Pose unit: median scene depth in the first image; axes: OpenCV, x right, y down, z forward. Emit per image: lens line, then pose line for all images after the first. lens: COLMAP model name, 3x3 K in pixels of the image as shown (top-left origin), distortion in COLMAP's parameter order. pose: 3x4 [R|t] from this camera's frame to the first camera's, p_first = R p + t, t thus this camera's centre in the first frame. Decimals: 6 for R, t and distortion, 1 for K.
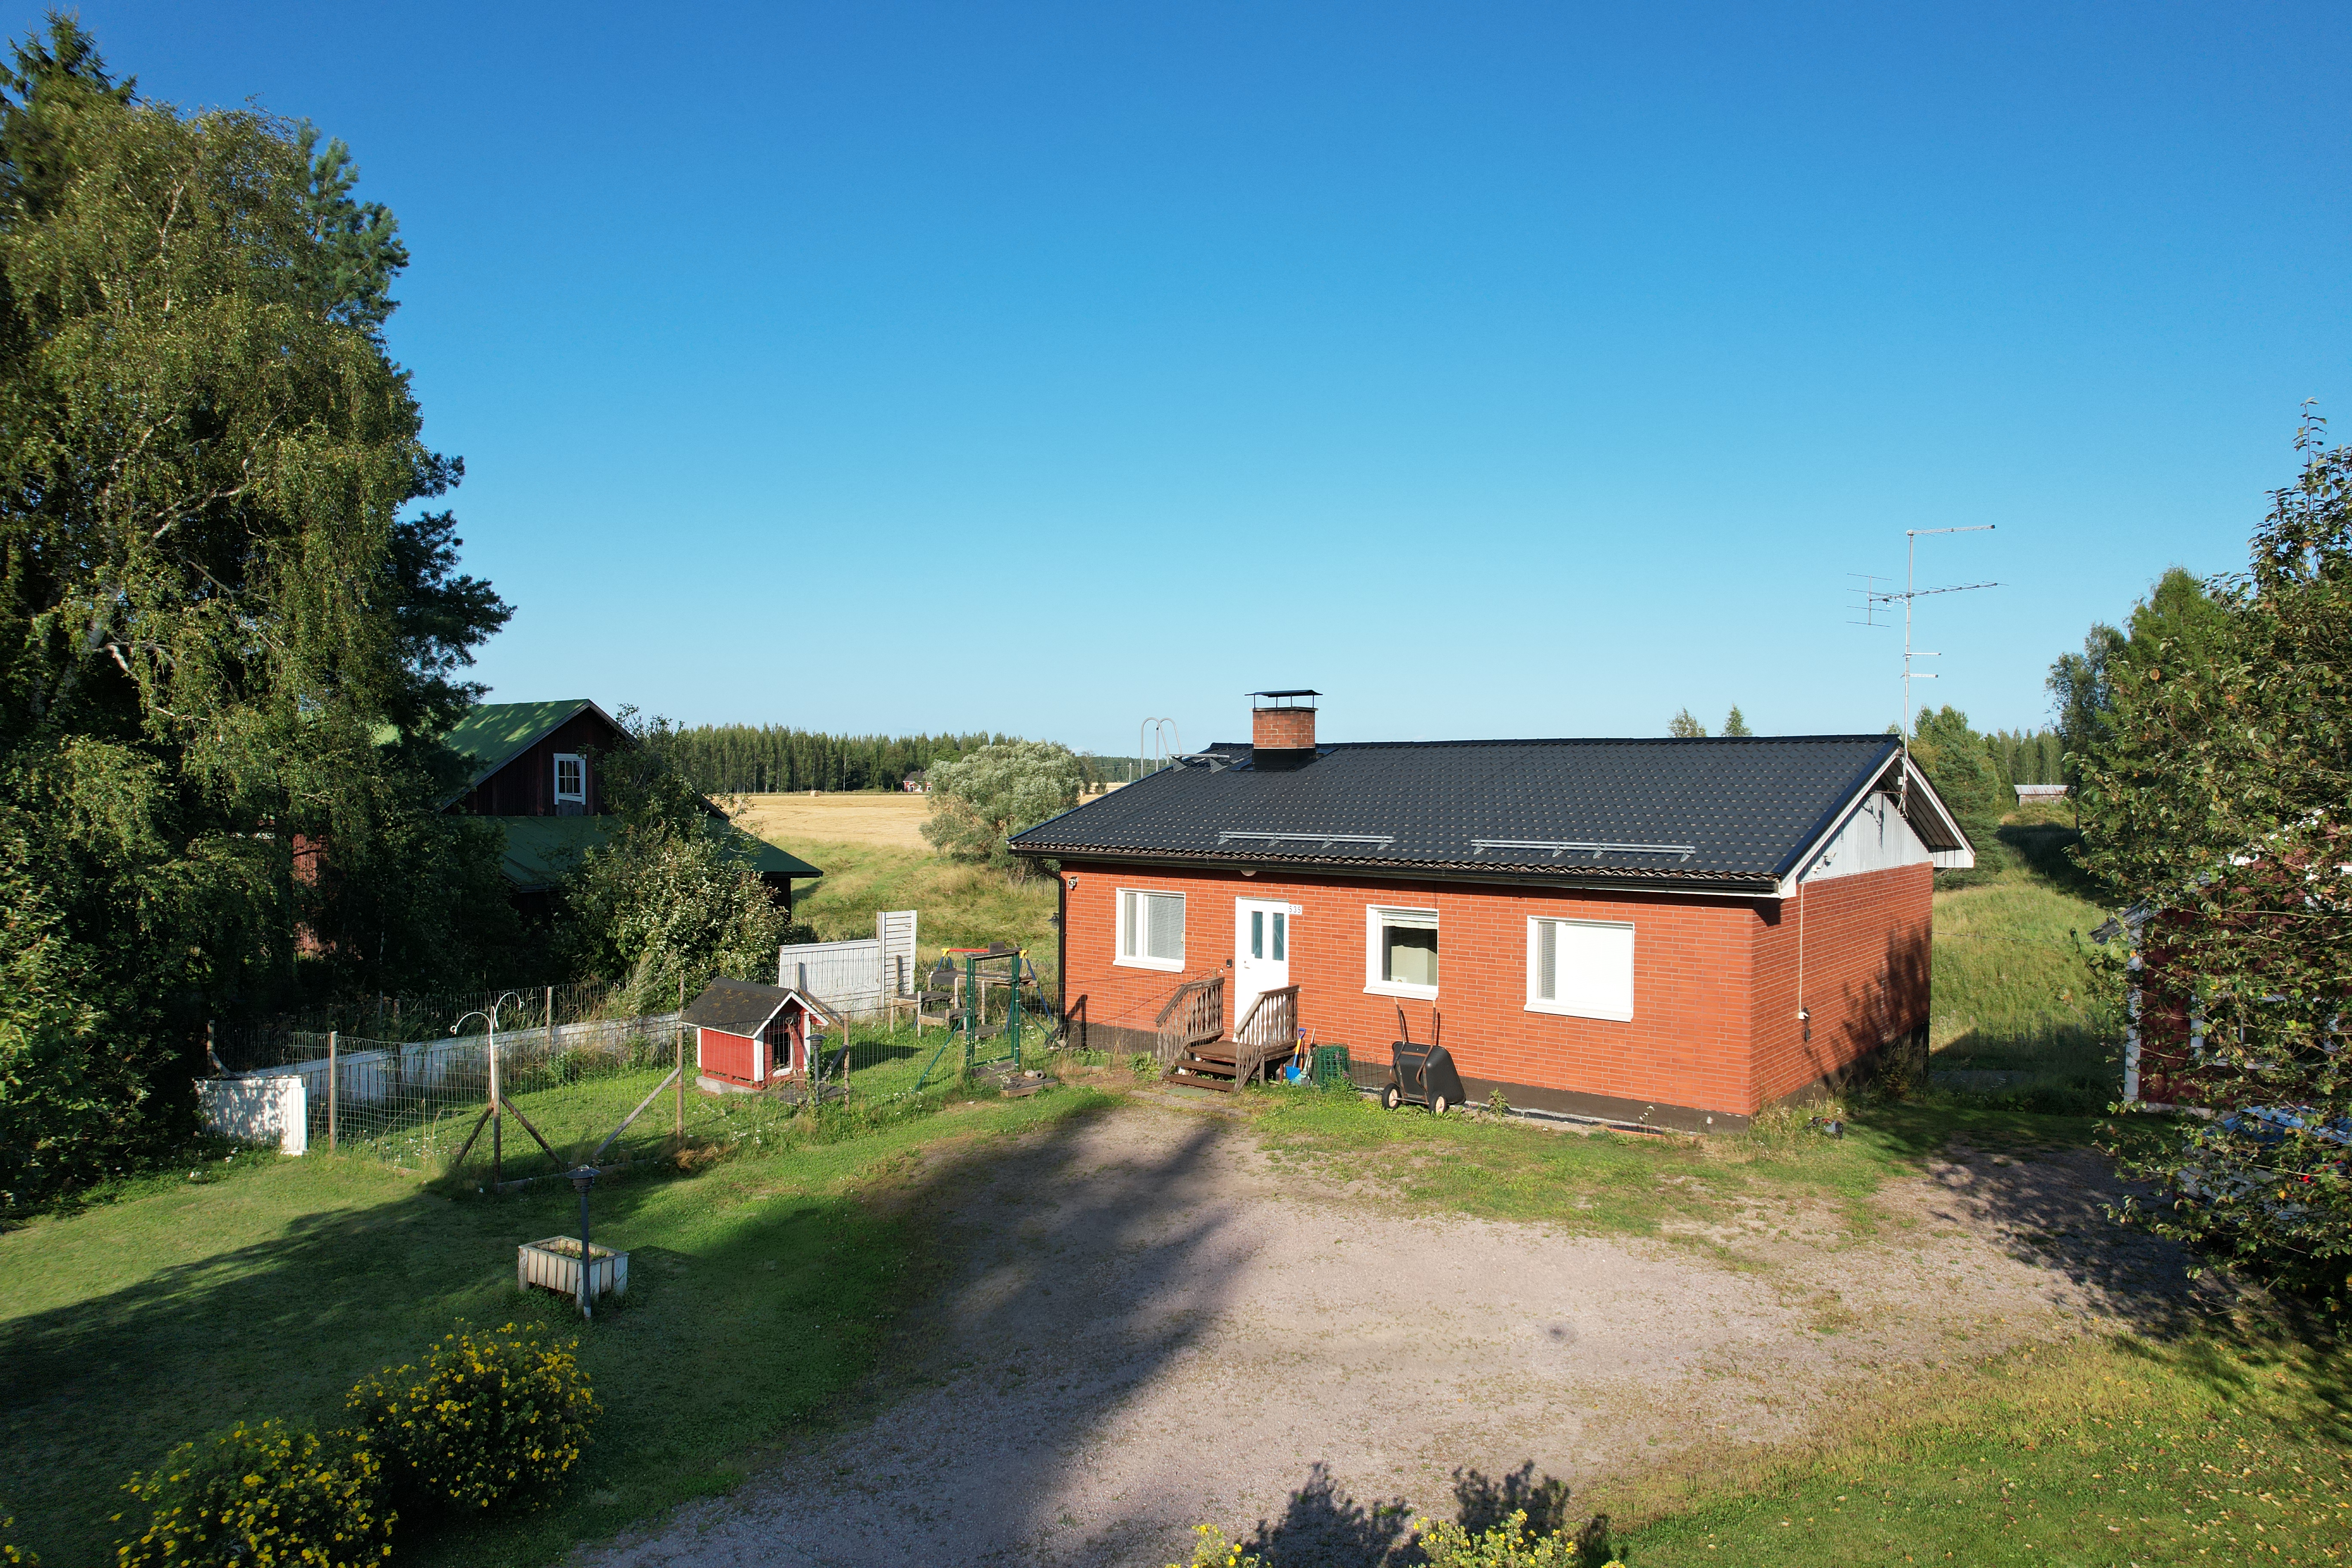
lens RADIAL K [[1564.5, 0, 1176.0], [0, 1564.5, 784.0], [0, 0, 1]] dist [-0.046226, 0.000999]
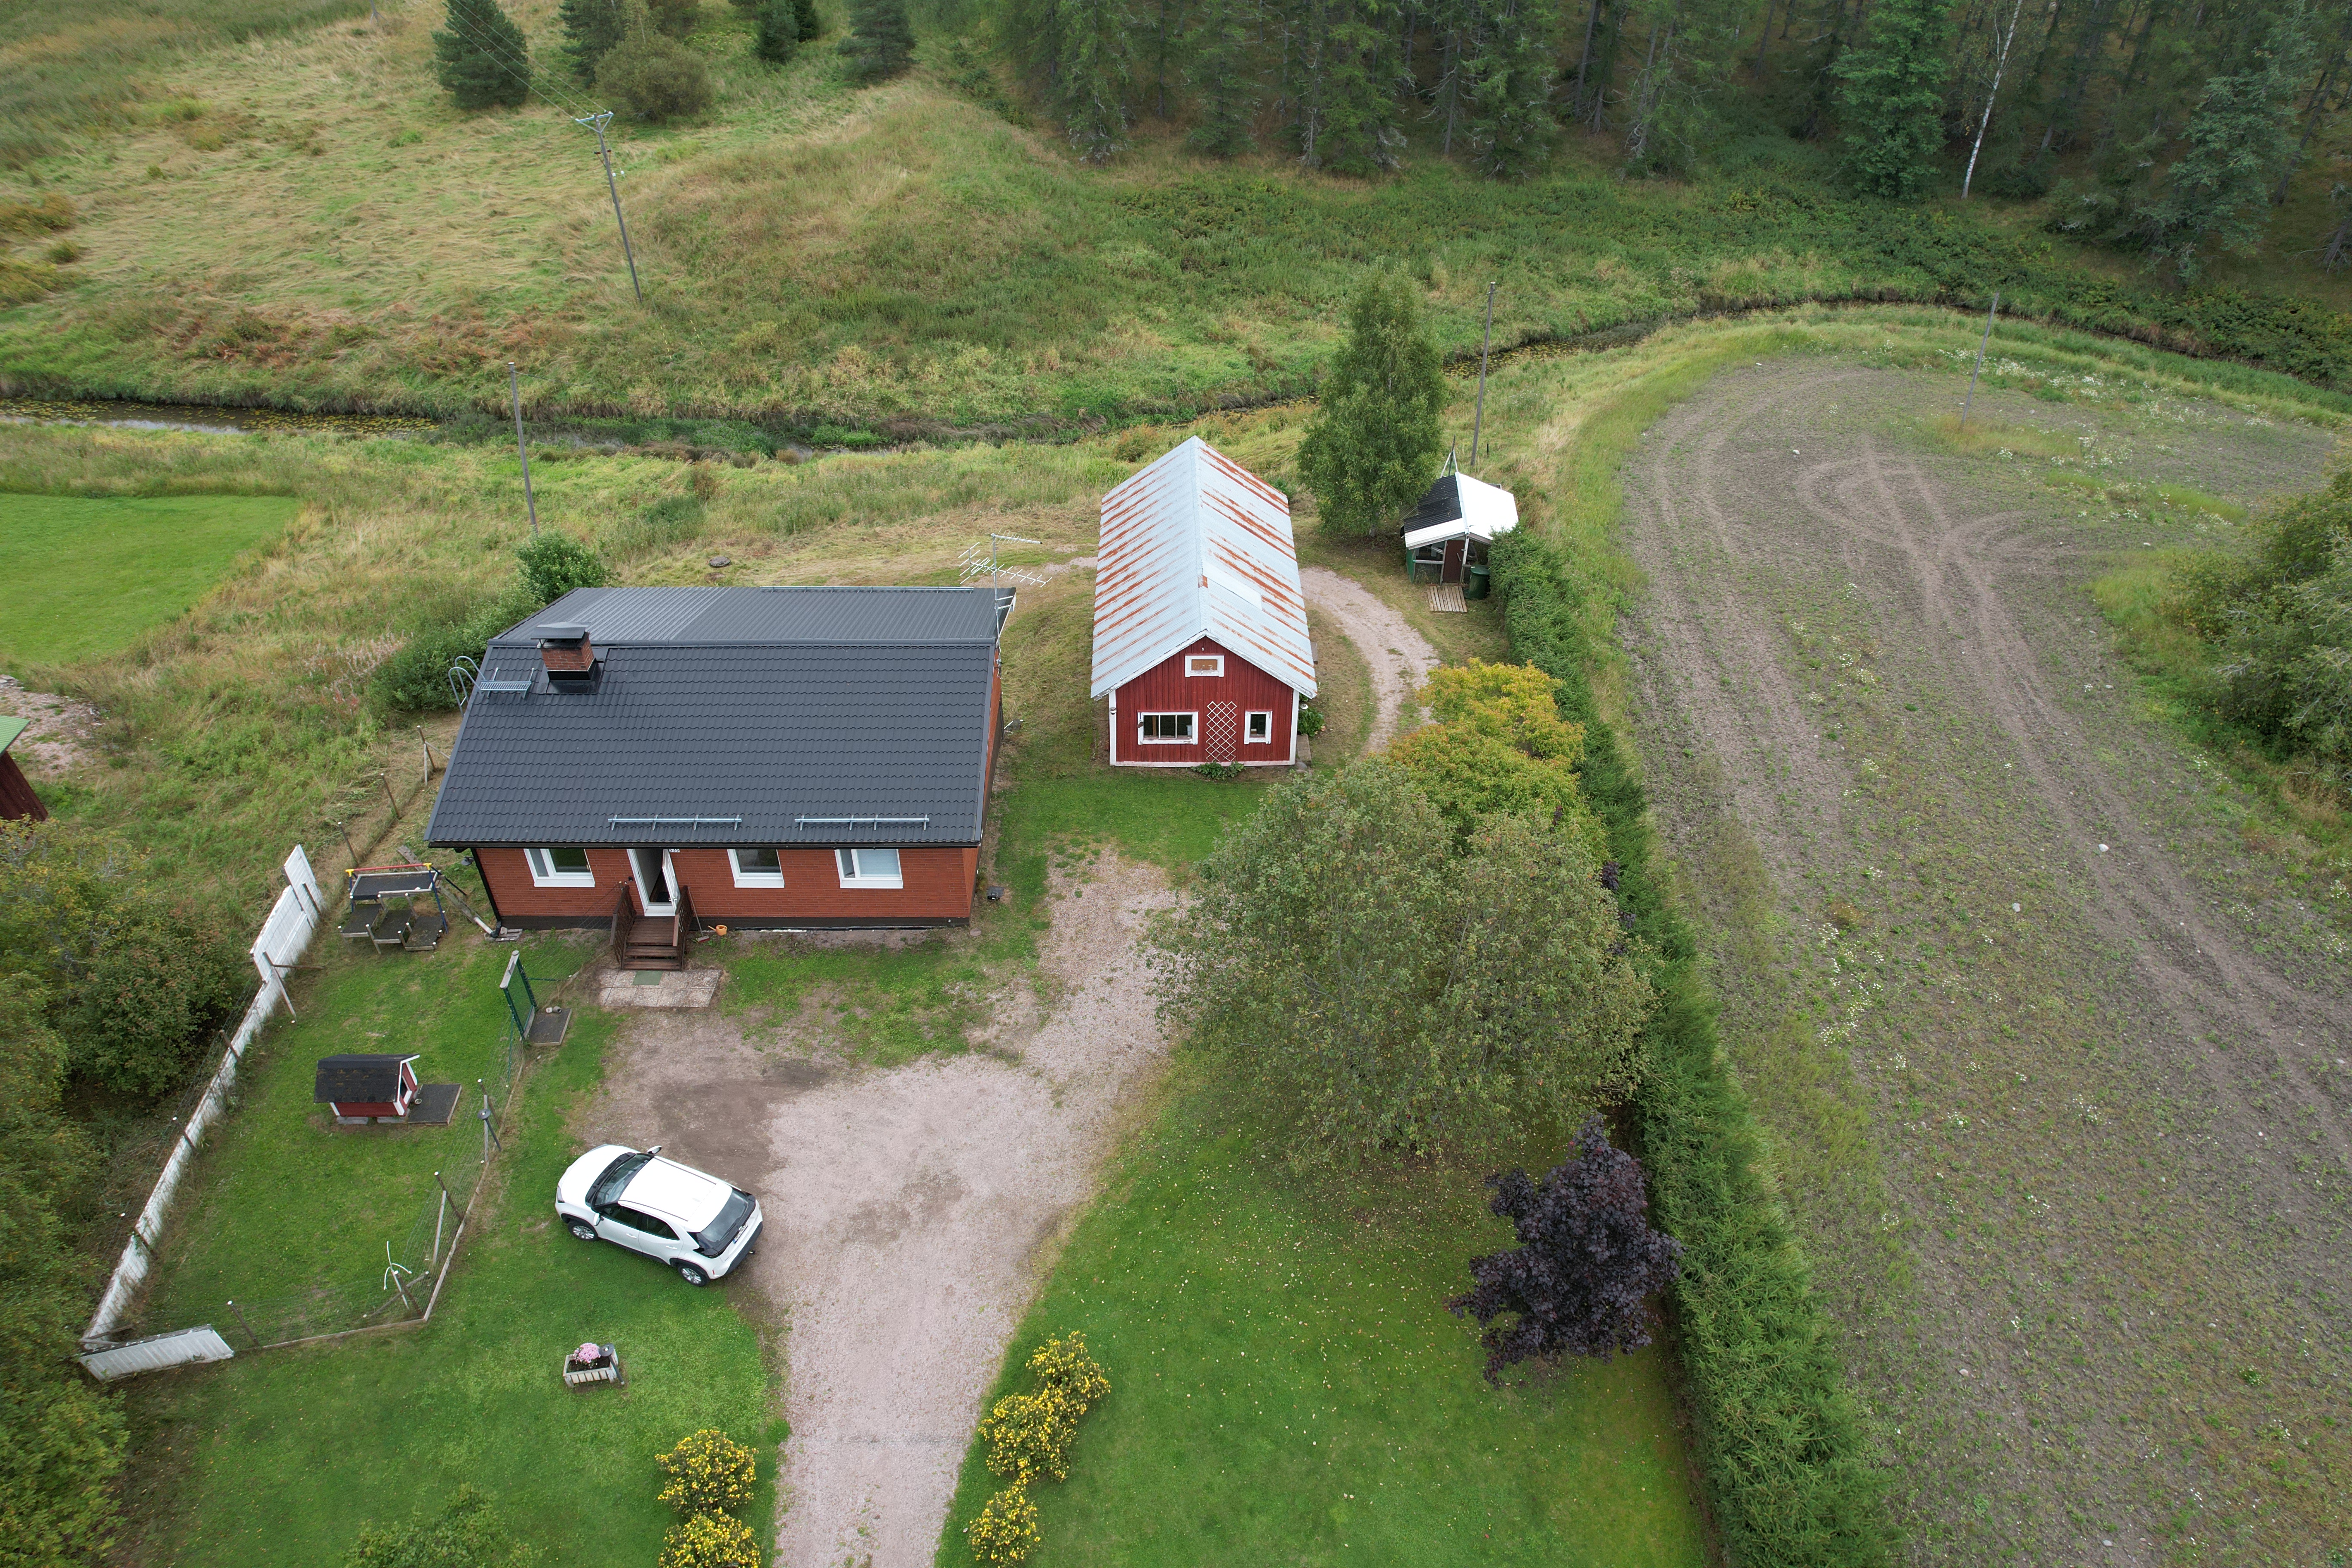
lens RADIAL K [[1558.4, 0, 1176.0], [0, 1558.4, 784.0], [0, 0, 1]] dist [-0.001832, 0.000555]
pose [[0.782944, -0.388480, 0.485883, -0.275001], [0.024073, 0.799381, 0.600342, -0.927709], [-0.621626, -0.458337, 0.635222, -0.304361]]
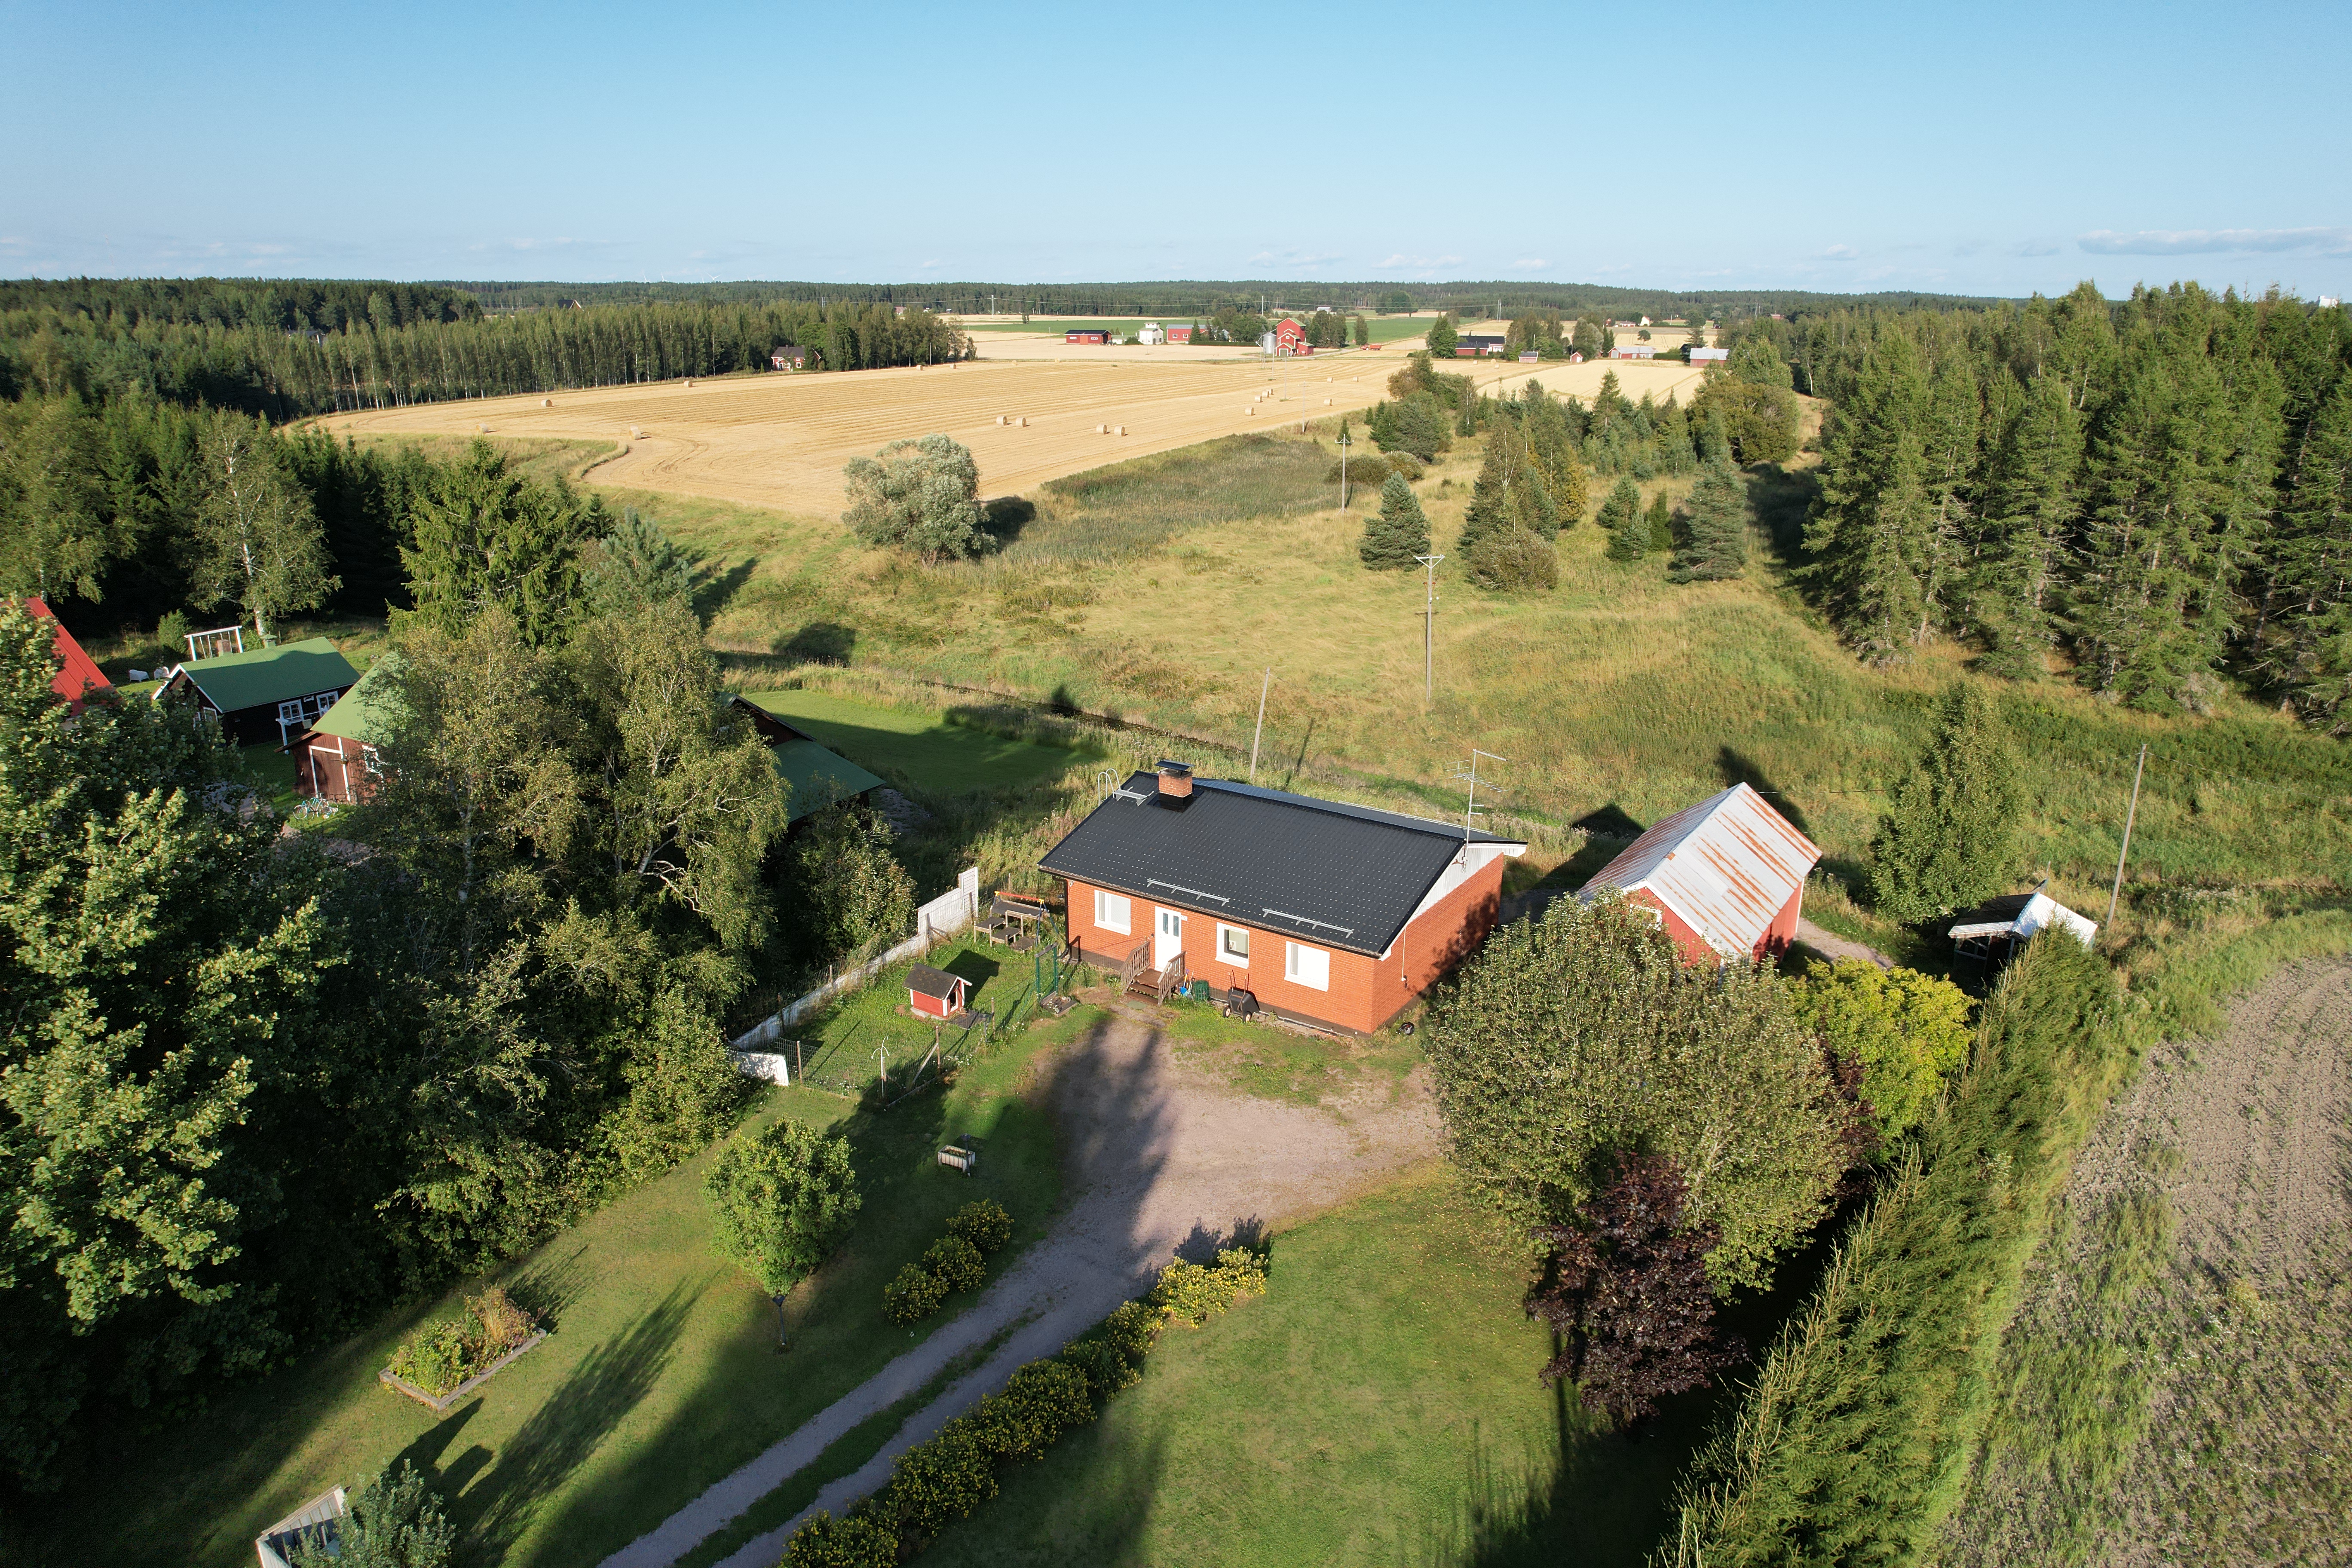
lens RADIAL K [[1564.5, 0, 1176.0], [0, 1564.5, 784.0], [0, 0, 1]] dist [-0.046226, 0.000999]
pose [[0.996454, -0.032231, 0.077719, -0.096595], [0.008038, 0.955957, 0.293397, -0.733993], [-0.083752, -0.291732, 0.952826, -1.000390]]
